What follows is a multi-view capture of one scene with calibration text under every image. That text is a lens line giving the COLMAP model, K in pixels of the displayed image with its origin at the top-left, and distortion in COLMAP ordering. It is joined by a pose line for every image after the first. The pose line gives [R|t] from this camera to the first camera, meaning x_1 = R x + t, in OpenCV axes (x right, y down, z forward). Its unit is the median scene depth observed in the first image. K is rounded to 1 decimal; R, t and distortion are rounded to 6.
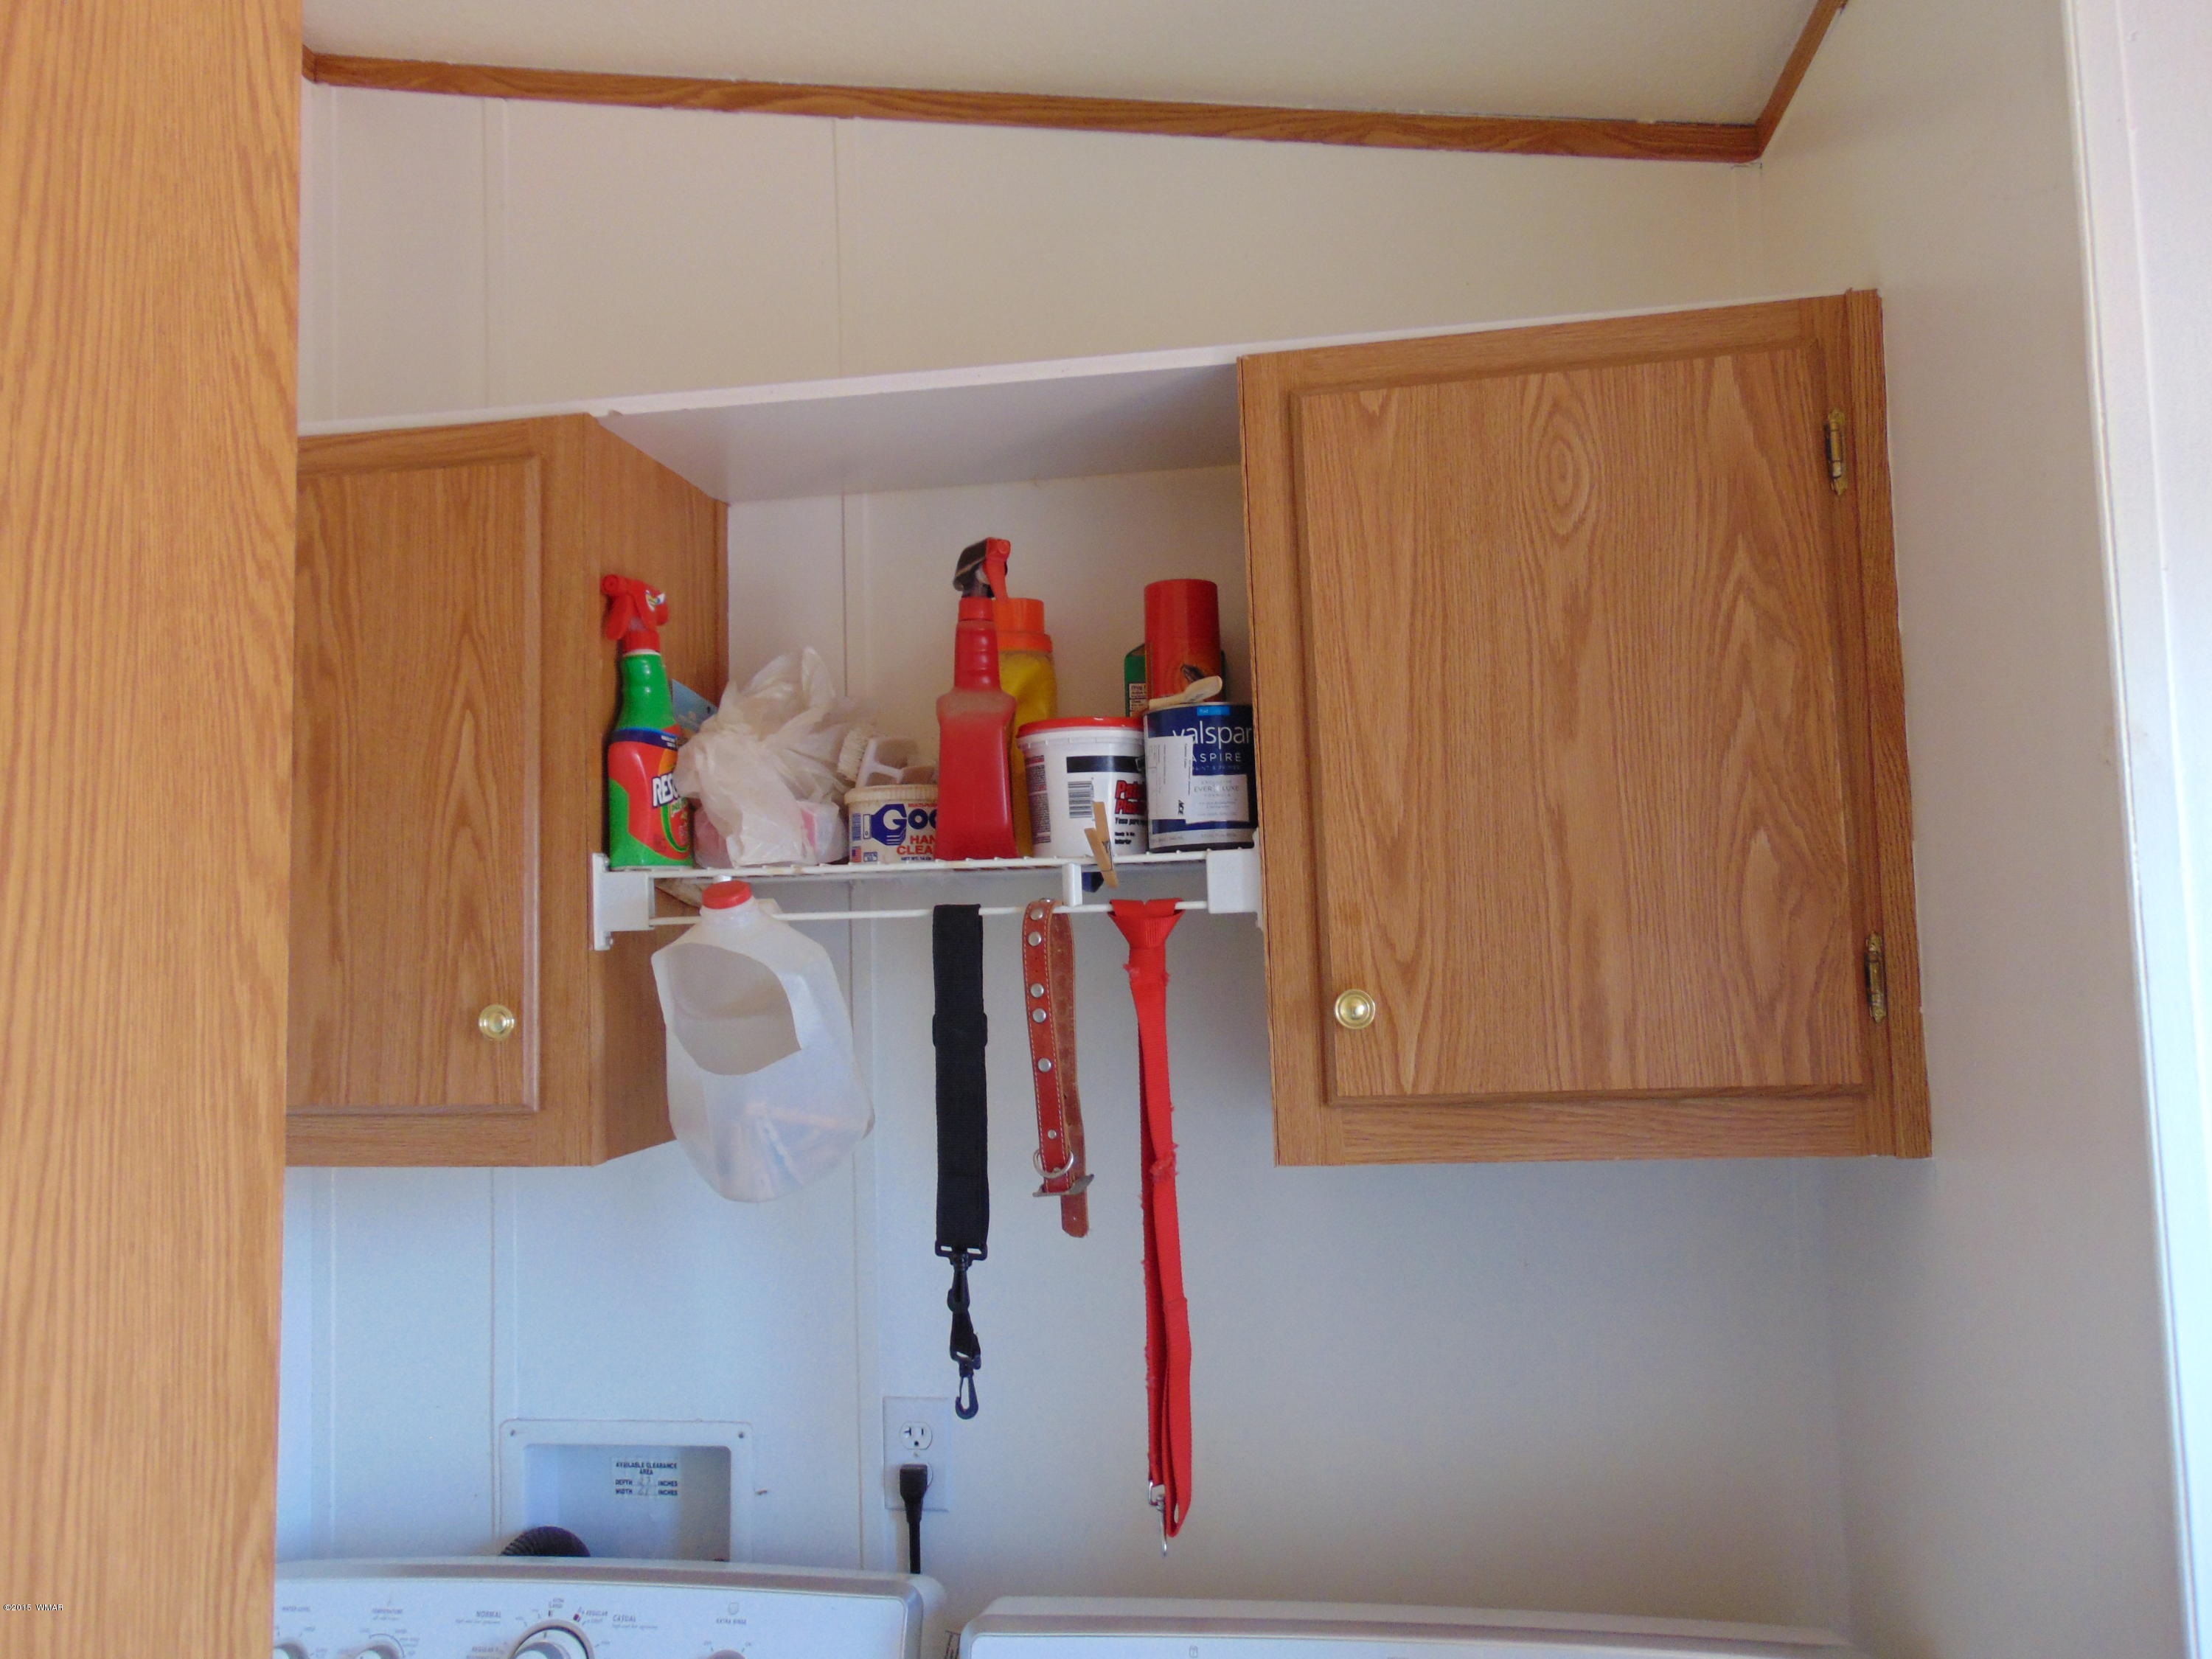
lens RADIAL K [[1635.7, 0, 1108.2], [0, 1635.7, 819.7], [0, 0, 1]] dist [-0.042756, 0.070340]
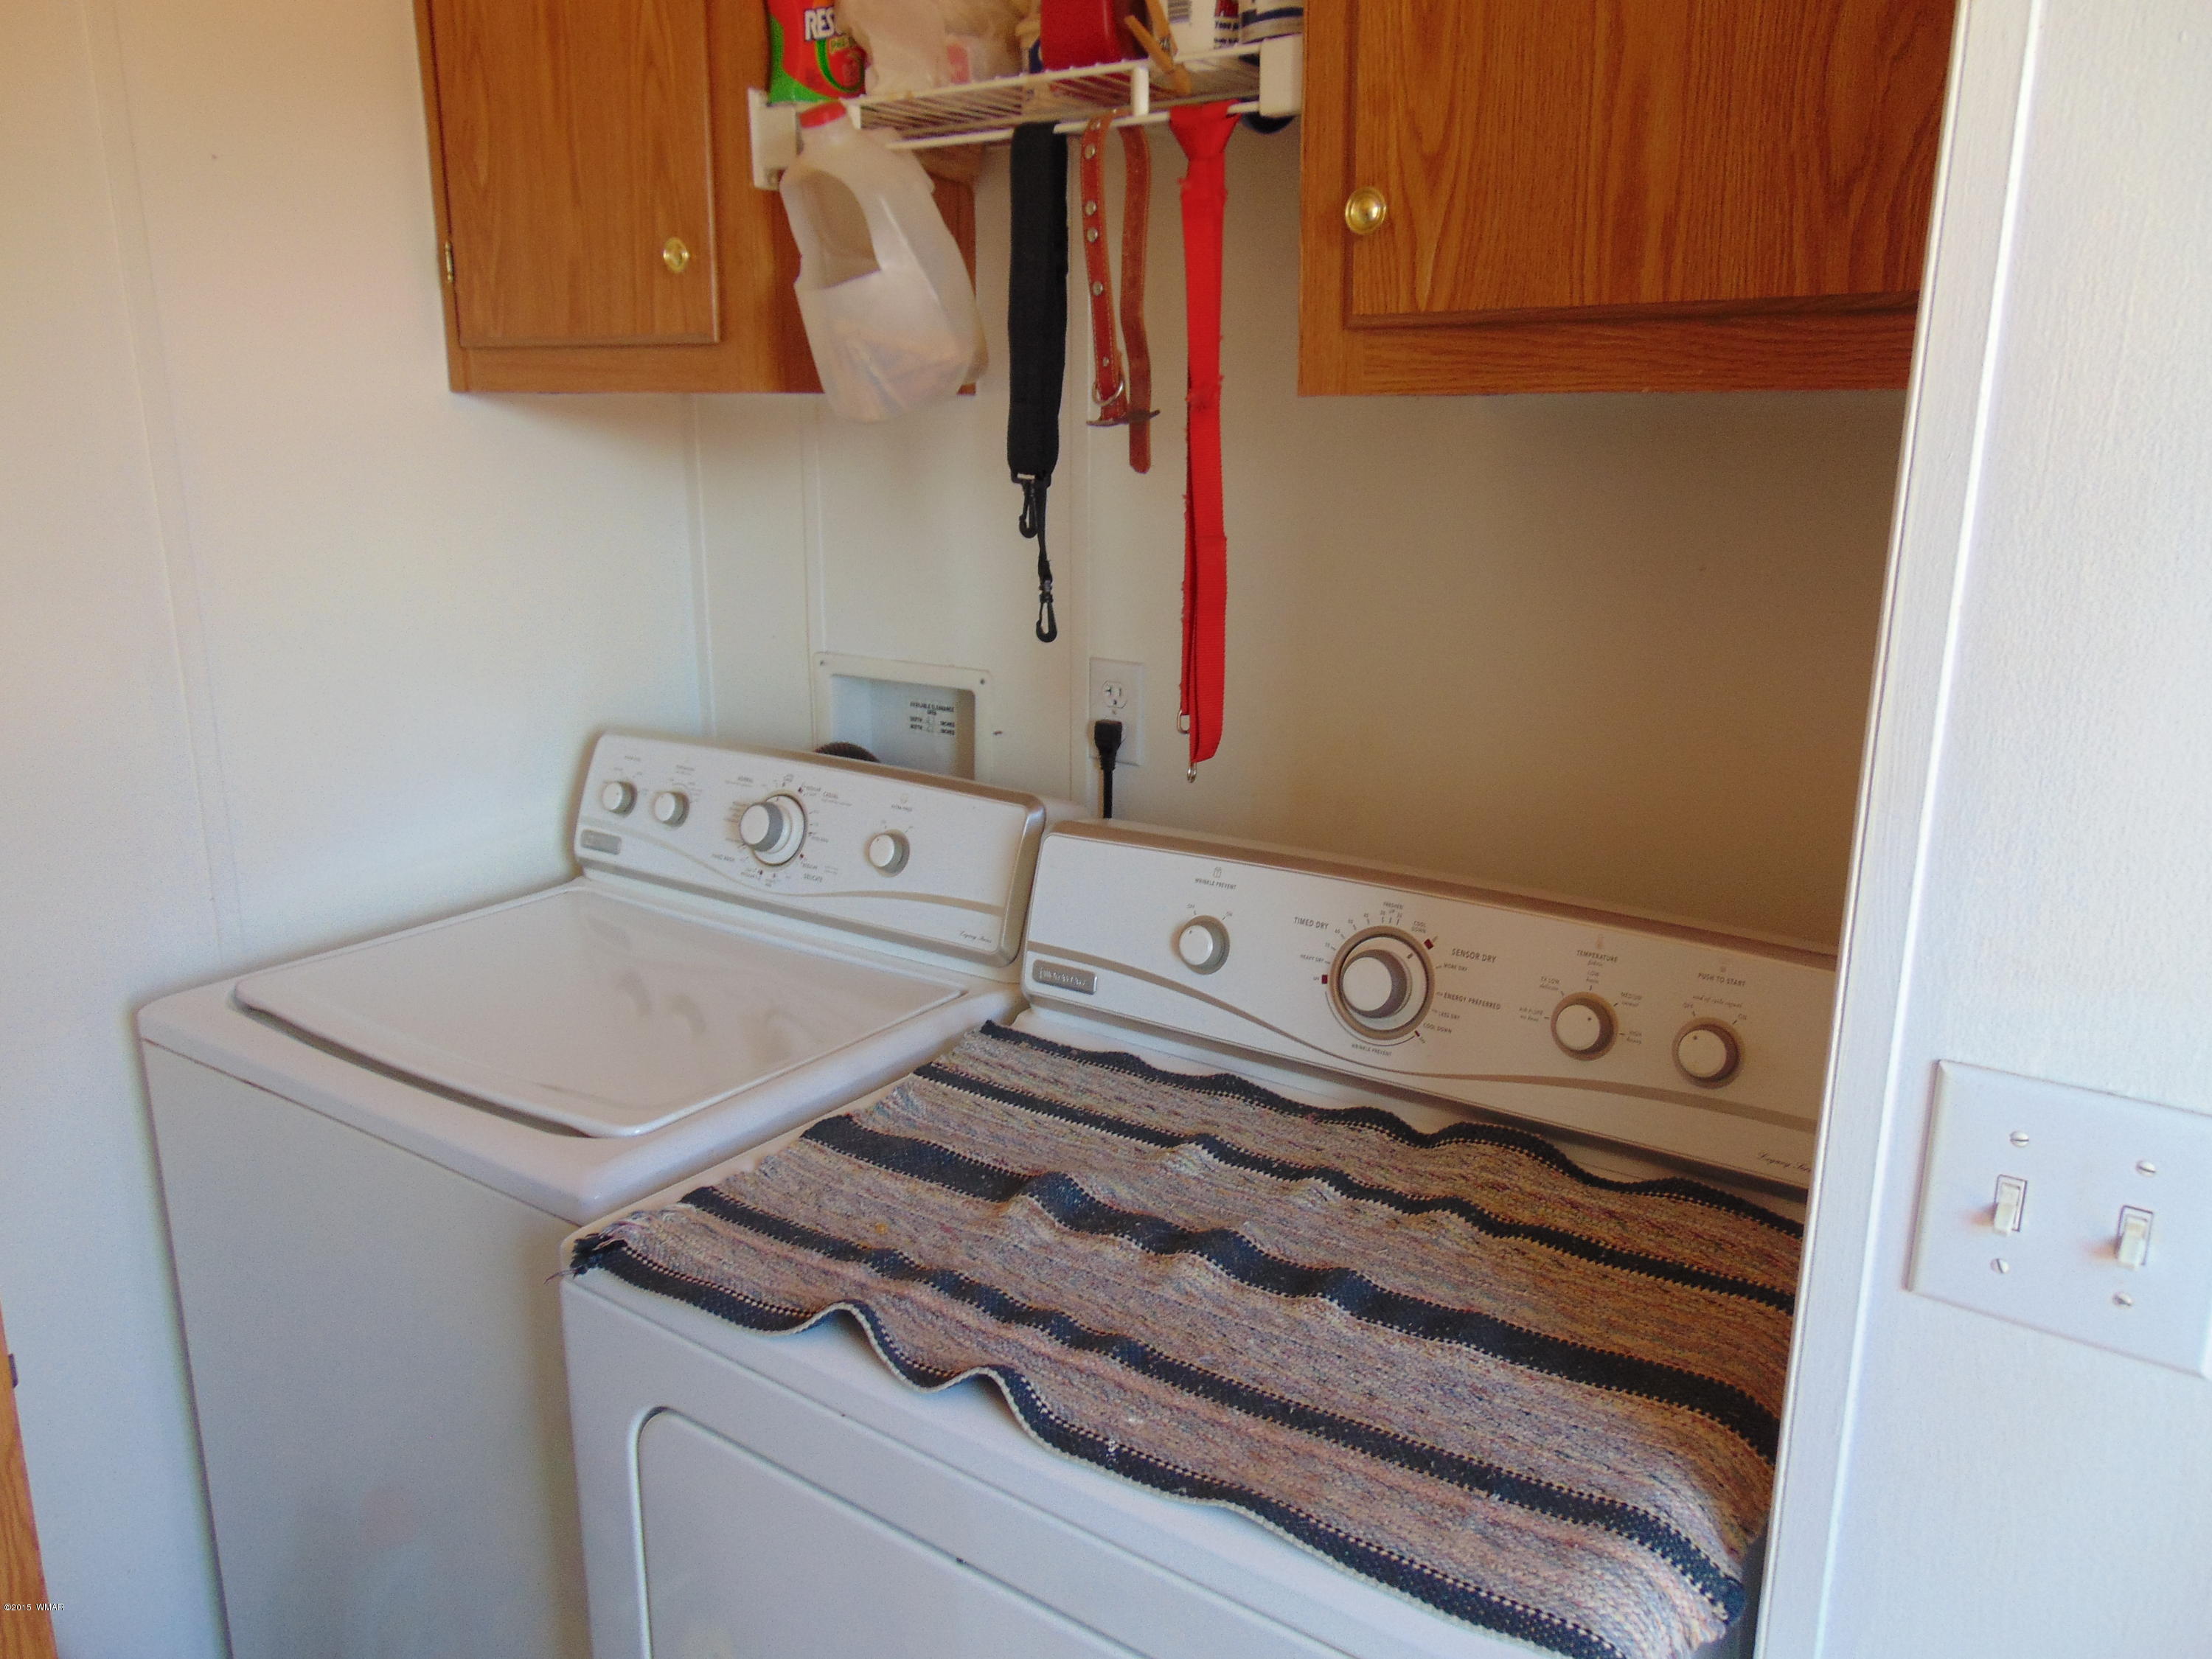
lens RADIAL K [[1635.7, 0, 1108.2], [0, 1635.7, 819.7], [0, 0, 1]] dist [-0.042756, 0.070340]
pose [[0.899421, 0.139618, -0.414184, 0.427783], [0.003535, 0.945255, 0.326314, 0.136445], [0.437069, -0.294958, 0.849689, 0.082052]]
